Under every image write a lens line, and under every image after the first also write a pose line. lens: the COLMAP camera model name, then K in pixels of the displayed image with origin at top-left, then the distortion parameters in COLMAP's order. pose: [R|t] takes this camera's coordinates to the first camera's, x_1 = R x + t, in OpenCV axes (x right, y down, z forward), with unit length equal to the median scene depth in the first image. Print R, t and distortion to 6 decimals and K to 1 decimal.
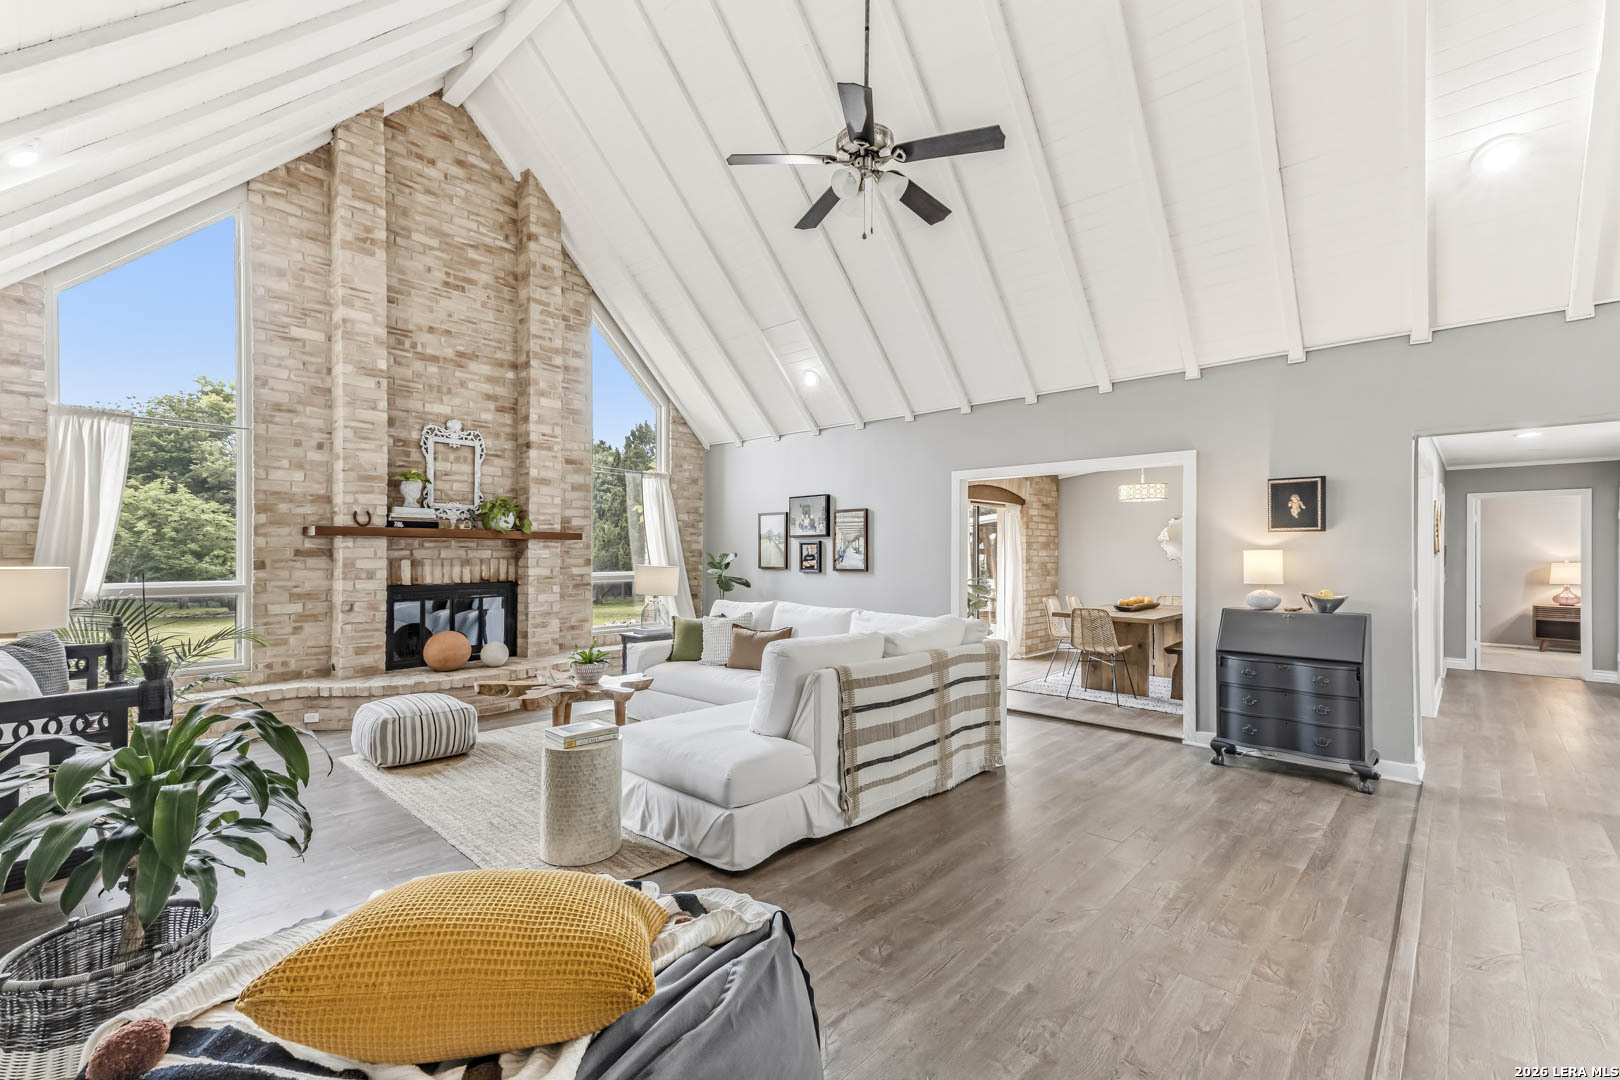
lens RADIAL K [[718.5, 0, 802.7], [0, 718.5, 545.7], [0, 0, 1]] dist [0.040260, 0.001253]
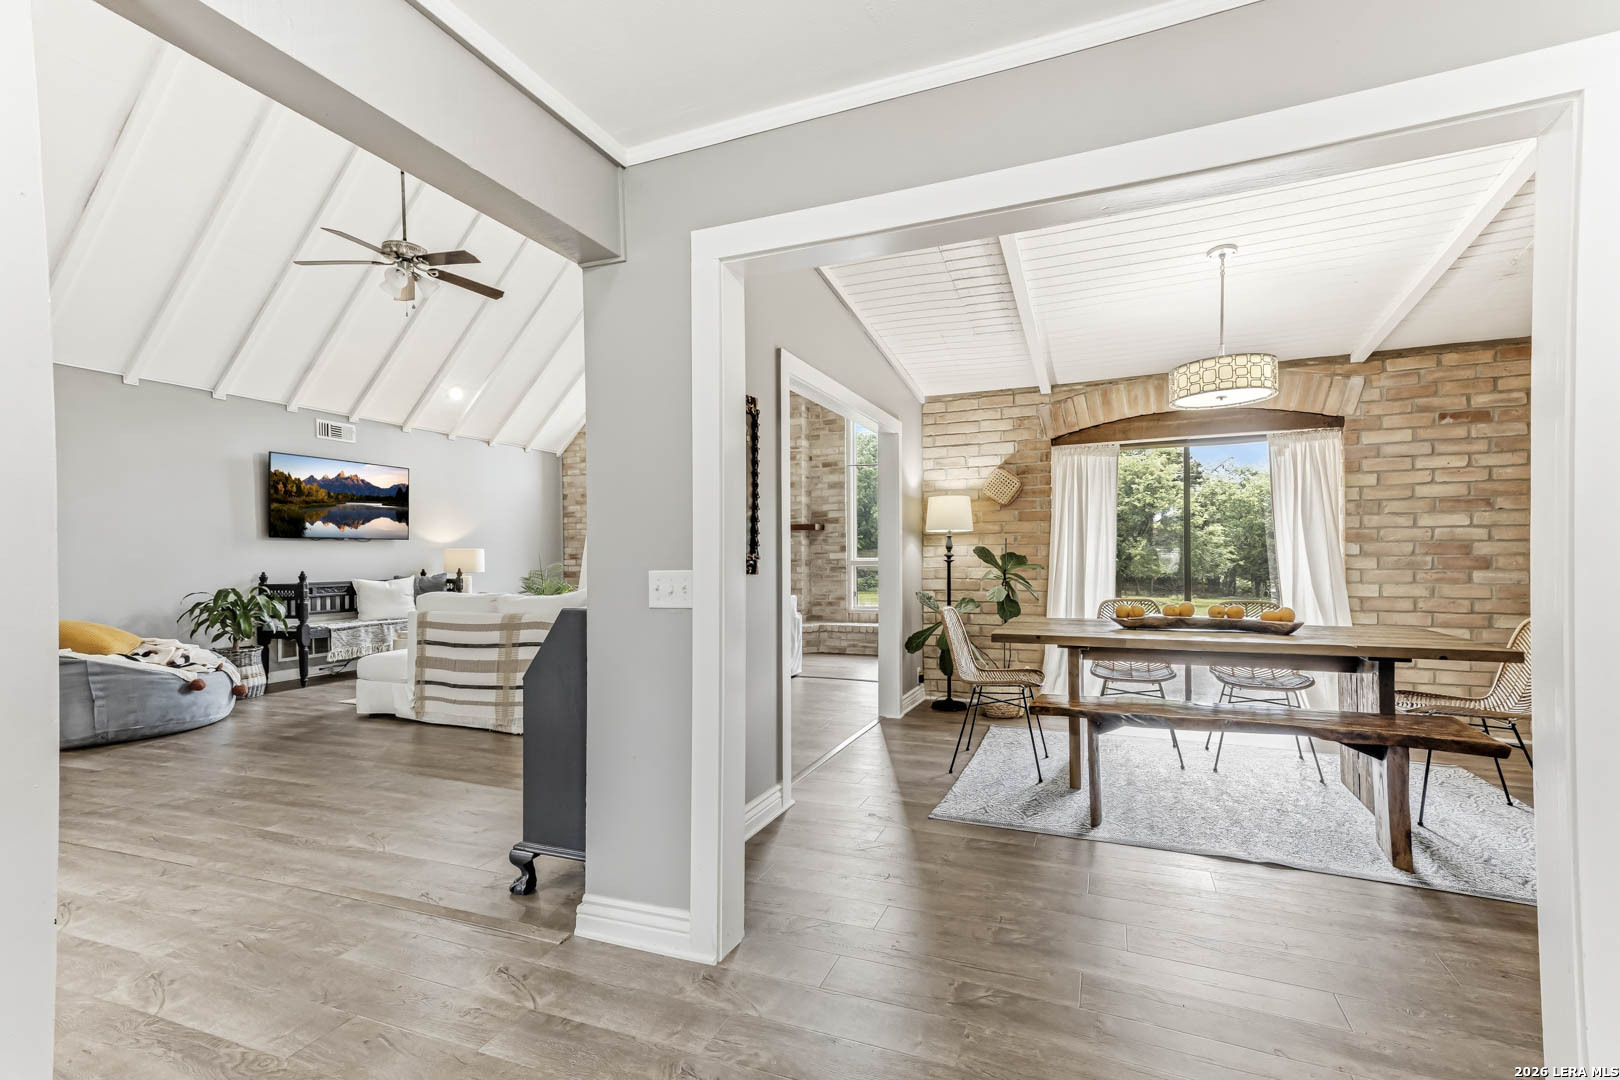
lens RADIAL K [[718.5, 0, 824.0], [0, 718.5, 554.4], [0, 0, 1]] dist [0.040260, 0.001253]
pose [[0.359361, -0.005354, -0.933183, 0.865645], [0.018429, 0.999829, 0.001361, 0.033557], [0.933017, -0.017686, 0.359398, 0.619986]]
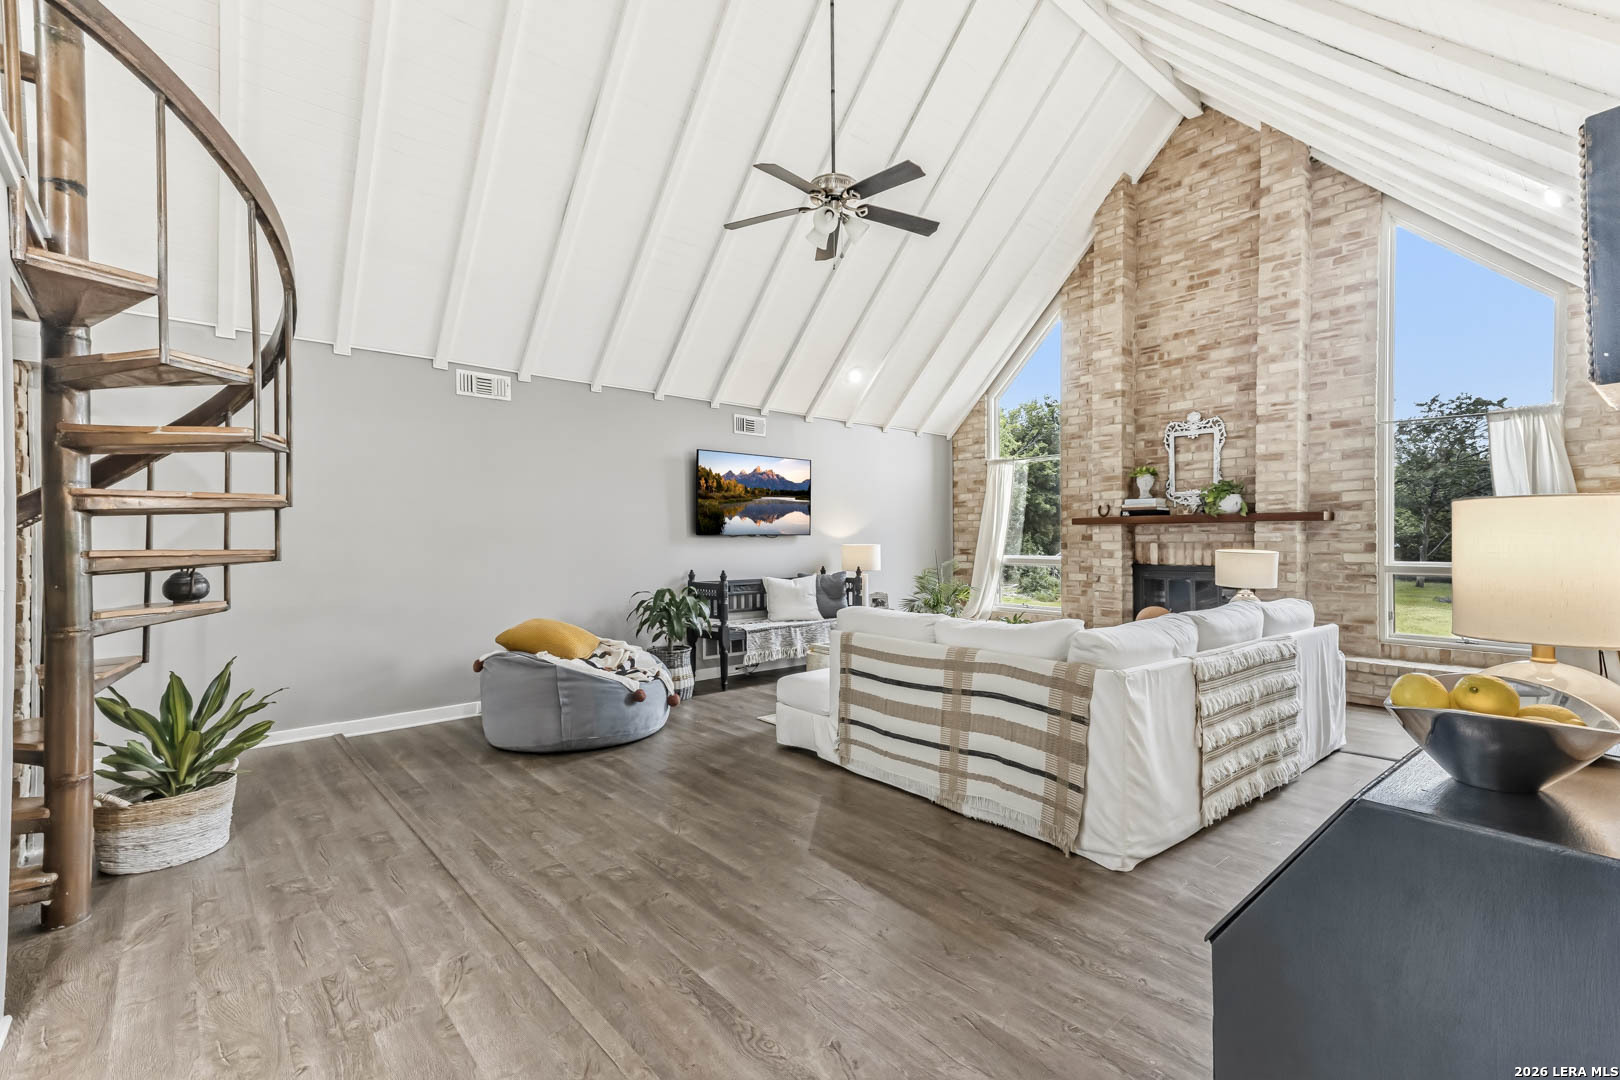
lens RADIAL K [[718.5, 0, 823.9], [0, 718.5, 540.9], [0, 0, 1]] dist [0.040260, 0.001253]
pose [[-0.097305, -0.001437, -0.995254, 0.620524], [0.013723, 0.999902, -0.002786, 0.011282], [0.995160, -0.013929, -0.097276, 0.544390]]
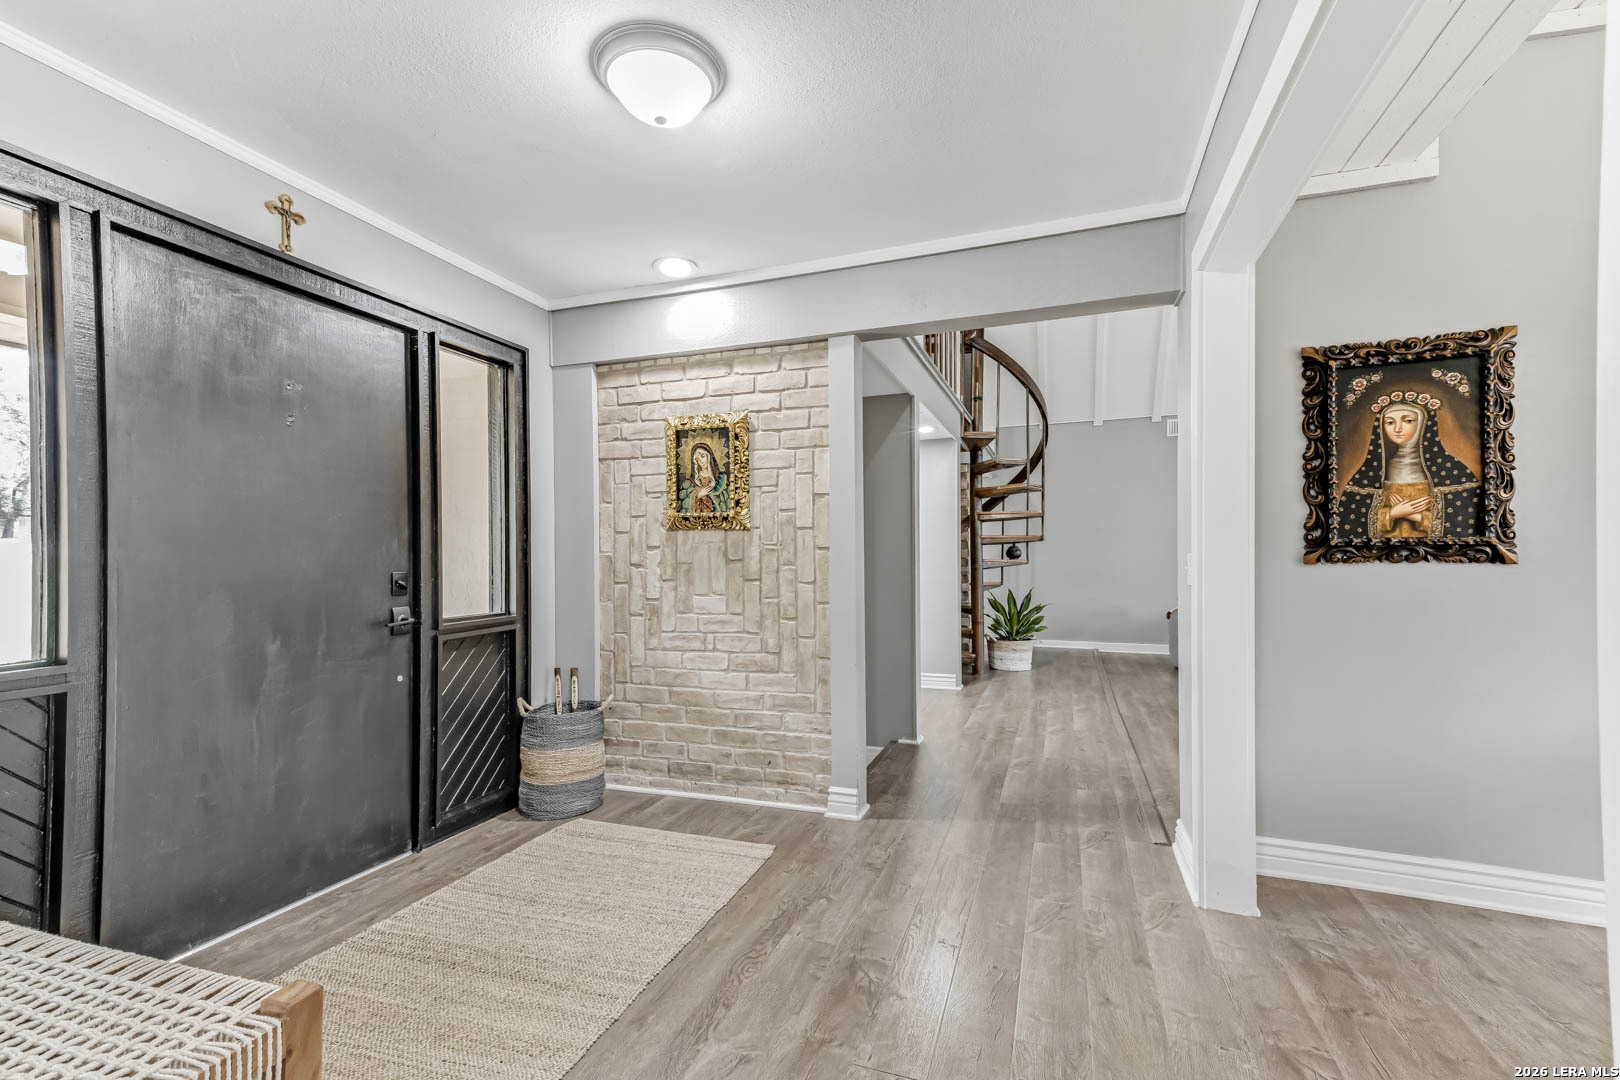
lens RADIAL K [[718.5, 0, 811.9], [0, 718.5, 551.7], [0, 0, 1]] dist [0.040260, 0.001253]
pose [[-0.917830, -0.002644, -0.396966, 0.866077], [0.001887, 0.999937, -0.011024, 0.041427], [0.396970, -0.010867, -0.917767, 0.921414]]
